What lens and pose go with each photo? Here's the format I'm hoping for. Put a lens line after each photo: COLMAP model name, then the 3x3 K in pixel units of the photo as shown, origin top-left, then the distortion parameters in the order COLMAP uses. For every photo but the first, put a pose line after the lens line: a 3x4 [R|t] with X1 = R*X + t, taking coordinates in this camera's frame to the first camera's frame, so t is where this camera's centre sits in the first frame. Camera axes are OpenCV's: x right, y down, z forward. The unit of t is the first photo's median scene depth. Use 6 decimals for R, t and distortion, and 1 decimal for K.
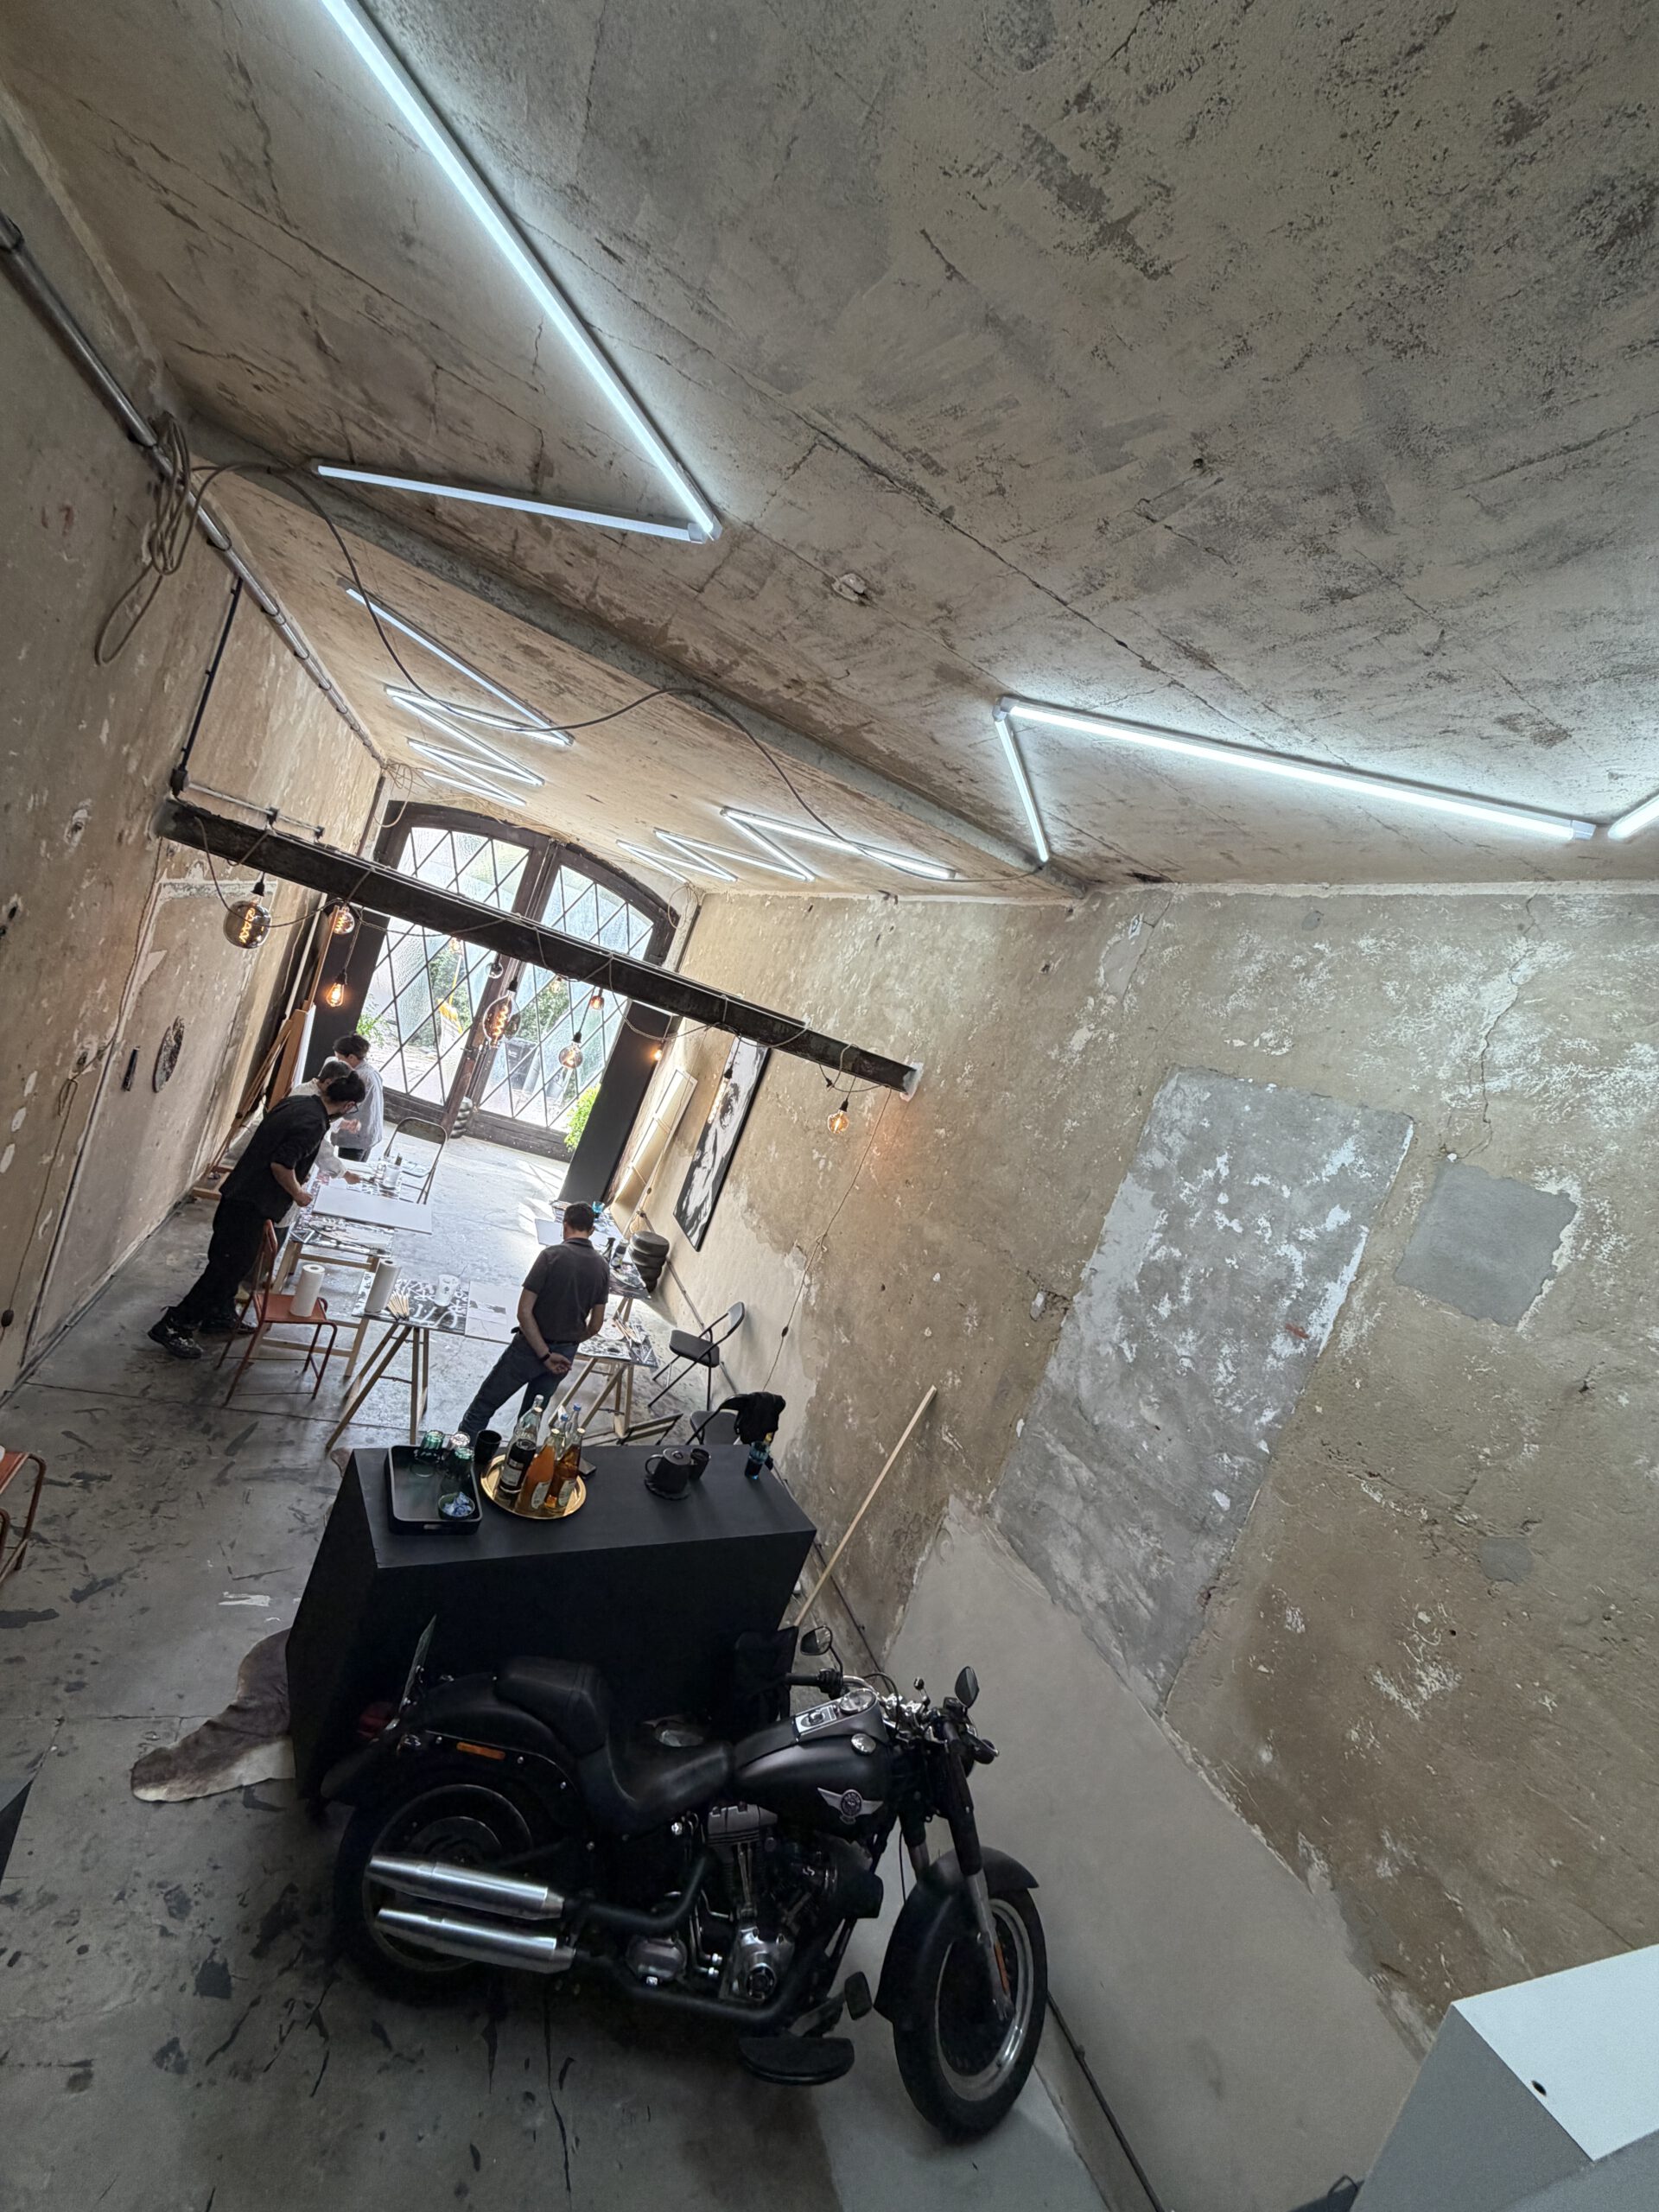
lens RADIAL K [[884.0, 0, 825.1], [0, 884.0, 1100.8], [0, 0, 1]] dist [0.003055, 0.000323]
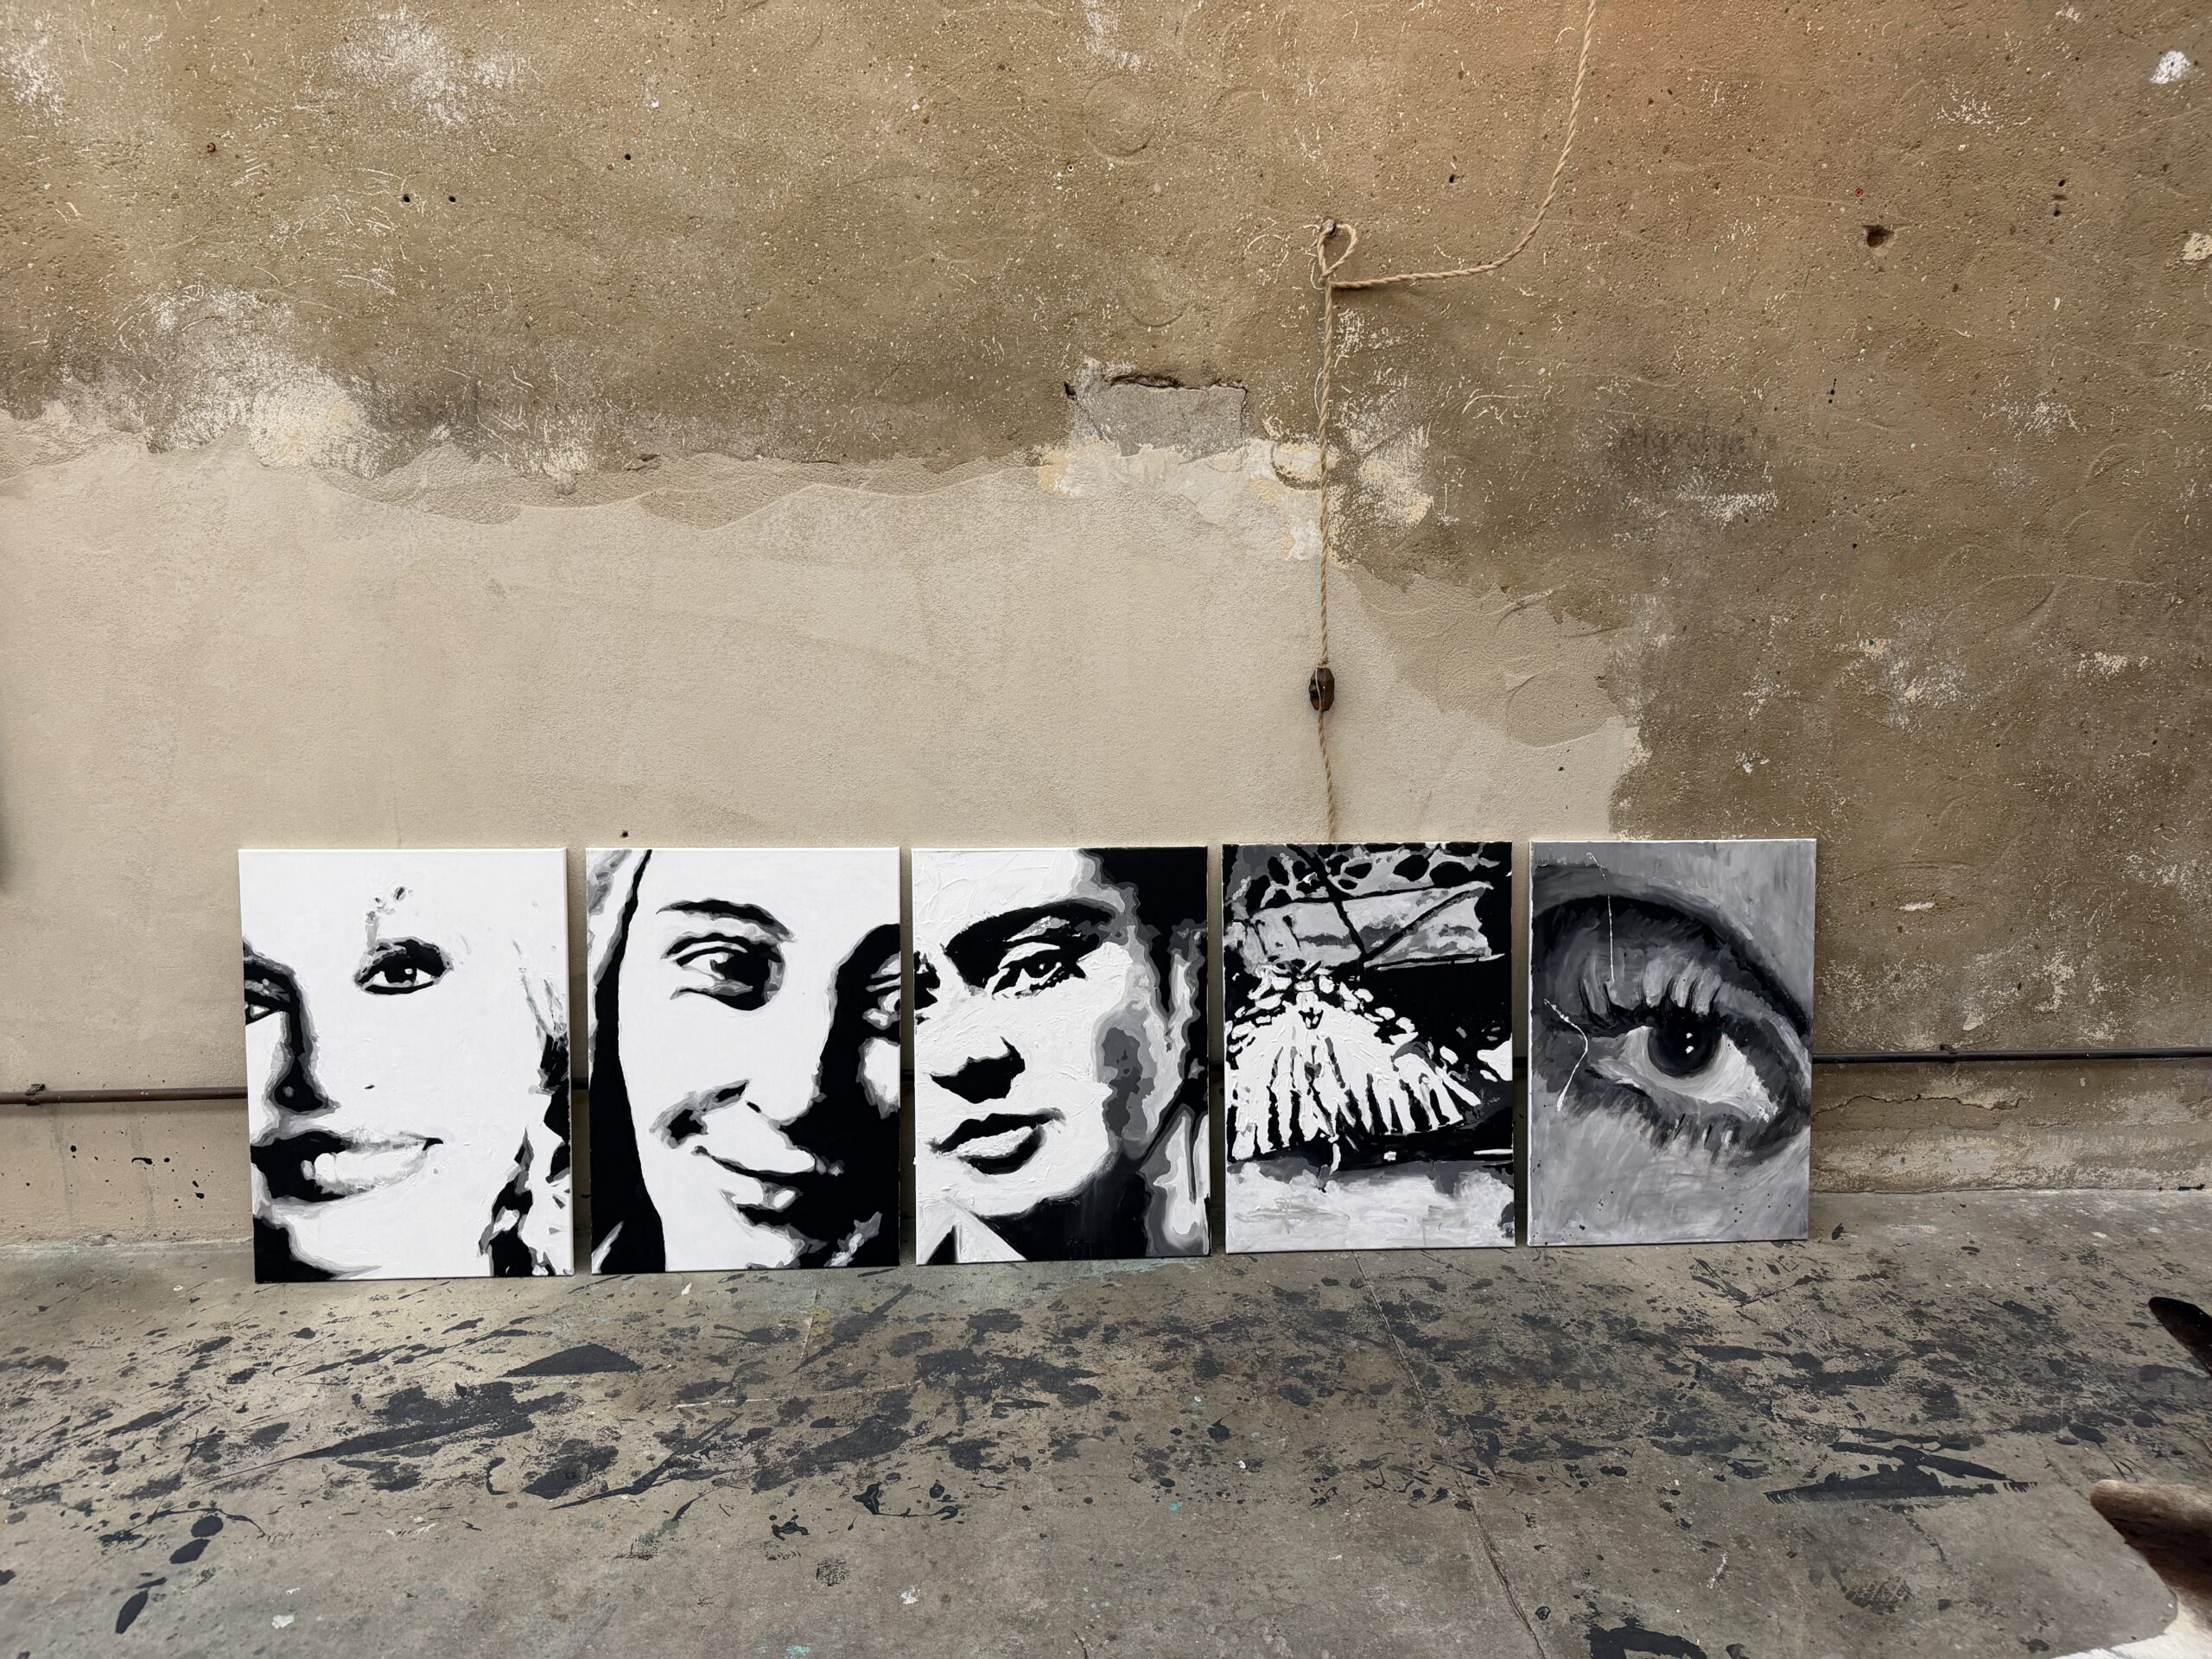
lens RADIAL K [[1564.5, 0, 1115.9], [0, 1564.5, 840.4], [0, 0, 1]] dist [0.038679, -0.045876]
pose [[0.293087, -0.561167, 0.774075, -0.859929], [0.183984, 0.827601, 0.530308, 0.105539], [-0.938216, -0.013009, 0.345805, 1.817701]]
